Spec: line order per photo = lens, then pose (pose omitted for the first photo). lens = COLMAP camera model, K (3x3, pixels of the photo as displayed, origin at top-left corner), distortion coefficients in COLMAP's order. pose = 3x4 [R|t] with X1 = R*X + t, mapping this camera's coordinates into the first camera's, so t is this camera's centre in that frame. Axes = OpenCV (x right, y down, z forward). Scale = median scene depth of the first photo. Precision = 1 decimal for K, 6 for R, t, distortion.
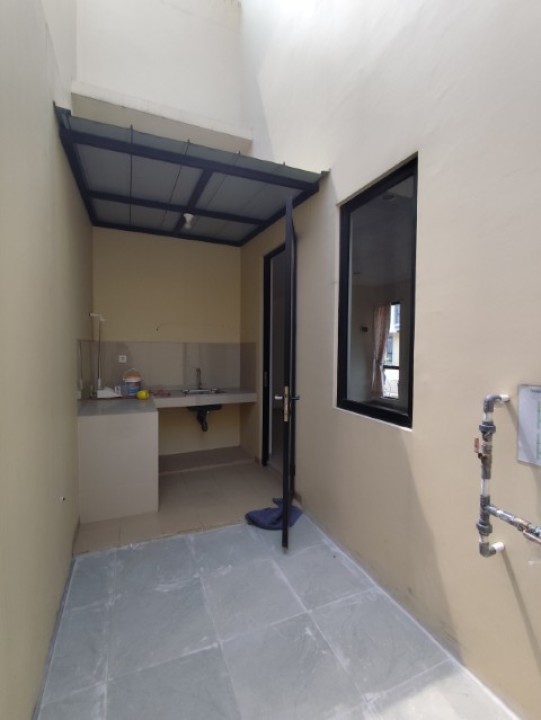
lens RADIAL K [[333.1, 0, 272.0], [0, 333.1, 361.7], [0, 0, 1]] dist [0.001987, -0.001521]
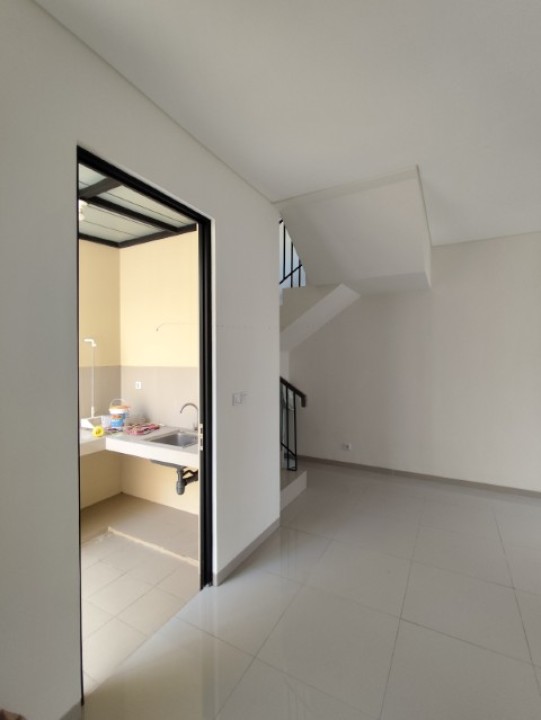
lens RADIAL K [[333.1, 0, 267.4], [0, 333.1, 358.4], [0, 0, 1]] dist [0.001987, -0.001521]
pose [[0.601840, -0.002505, -0.798613, 0.895890], [-0.025580, 0.999422, -0.022412, -0.128303], [0.798207, 0.033917, 0.601428, 1.340137]]
